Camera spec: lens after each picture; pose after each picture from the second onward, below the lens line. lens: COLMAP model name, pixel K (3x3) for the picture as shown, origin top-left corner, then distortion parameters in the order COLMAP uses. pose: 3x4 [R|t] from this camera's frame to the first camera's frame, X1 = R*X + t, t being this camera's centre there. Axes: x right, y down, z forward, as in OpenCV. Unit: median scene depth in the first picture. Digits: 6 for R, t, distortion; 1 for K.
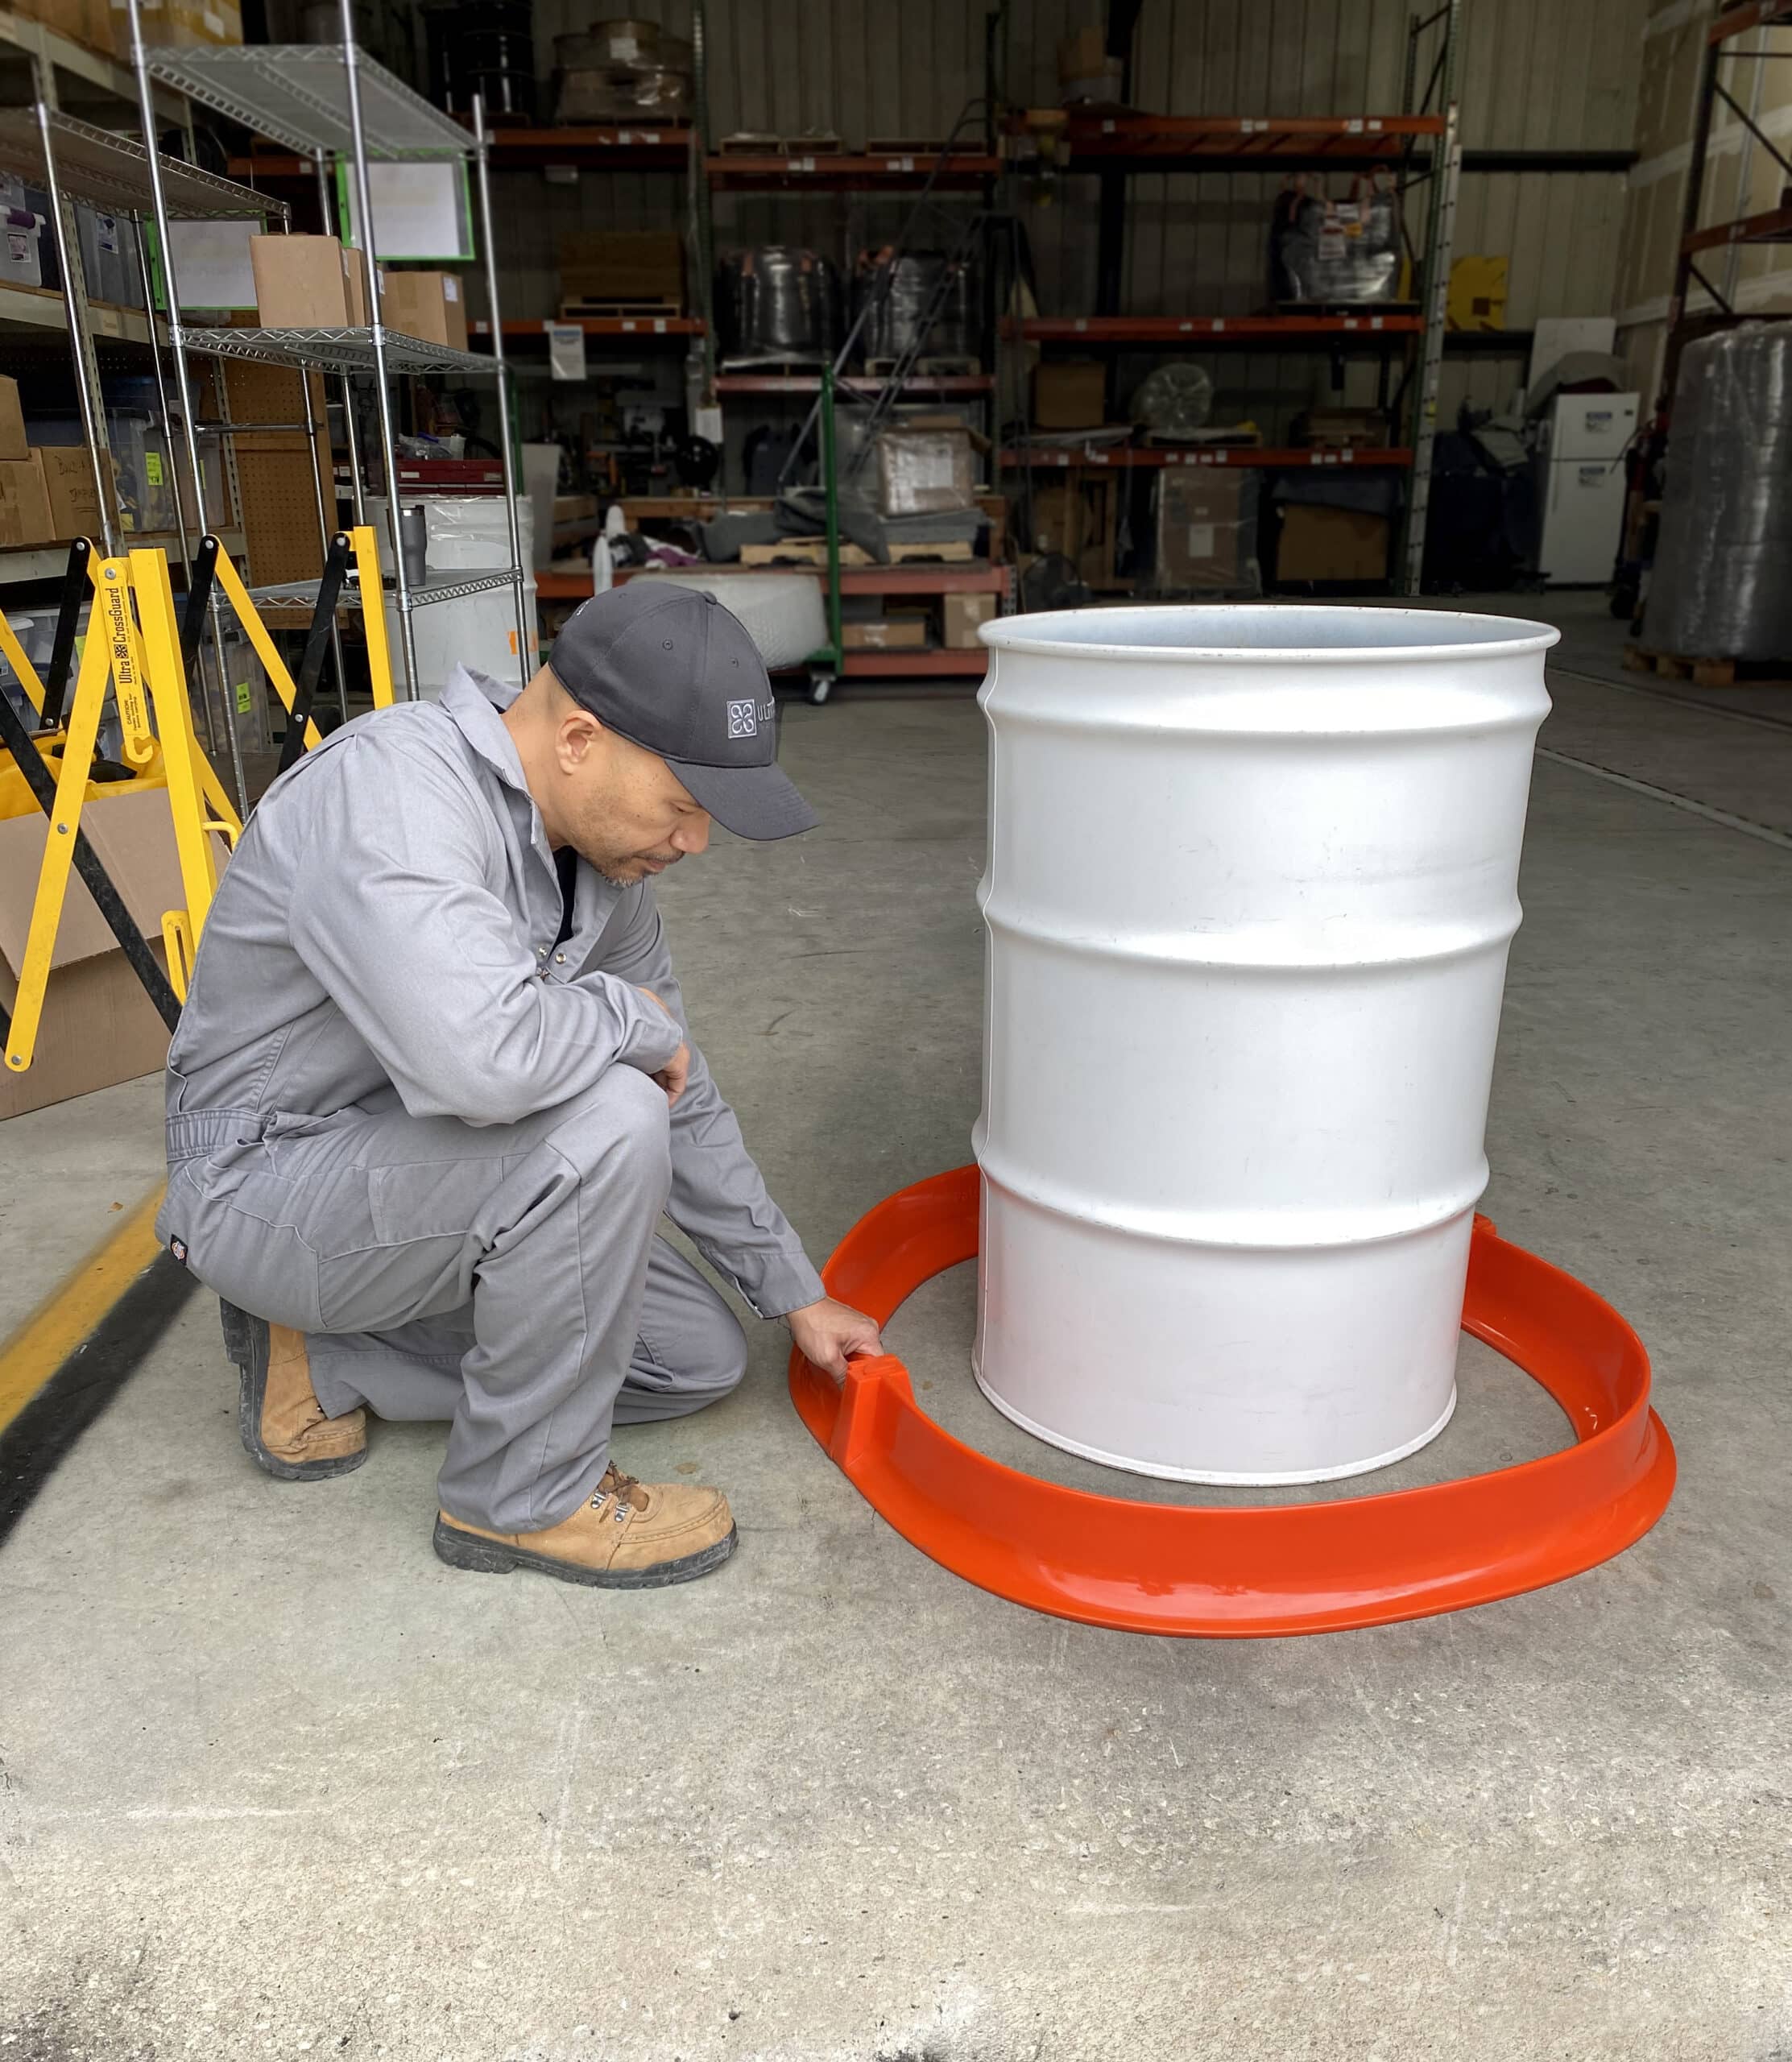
lens RADIAL K [[1720.8, 0, 897.1], [0, 1720.8, 1033.1], [0, 0, 1]] dist [0.036380, 0.003854]
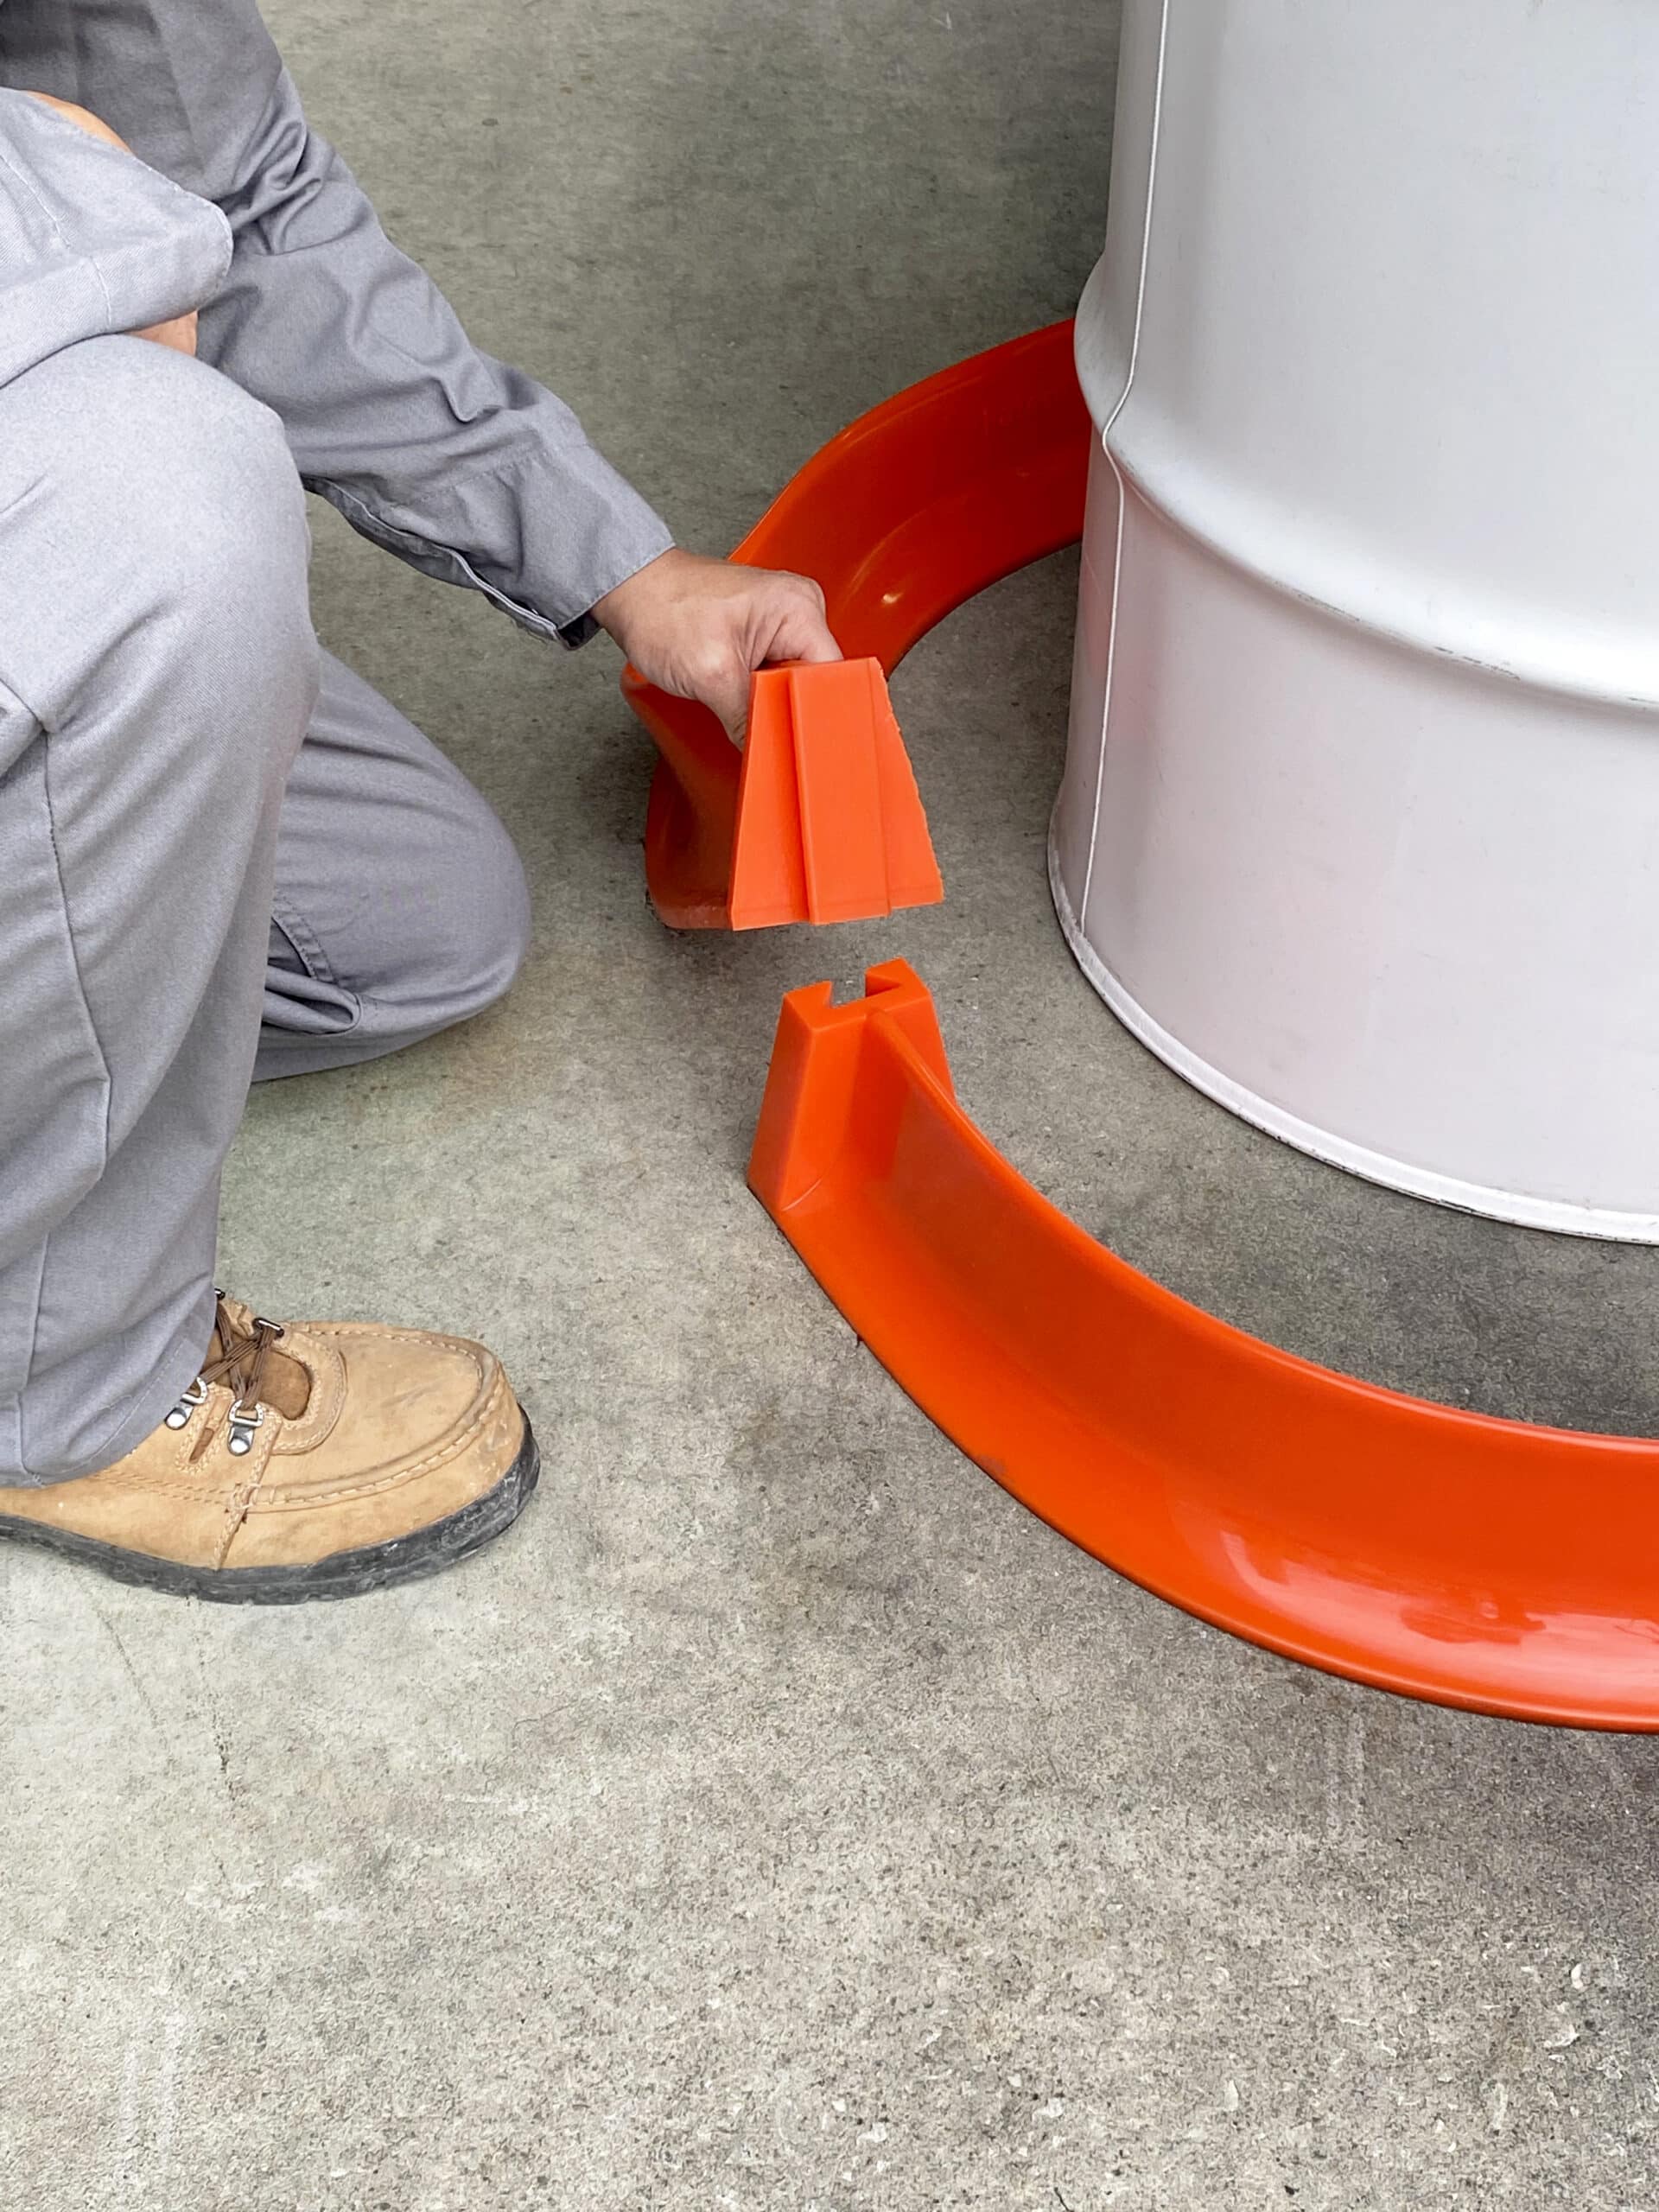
lens RADIAL K [[3128.9, 0, 825.4], [0, 3128.9, 1103.4], [0, 0, 1]] dist [0.065447, 0.000000]
pose [[0.999656, -0.012984, 0.022778, -0.042320], [0.003460, 0.926507, 0.376263, -0.068042], [-0.025989, -0.376054, 0.926233, 0.364553]]
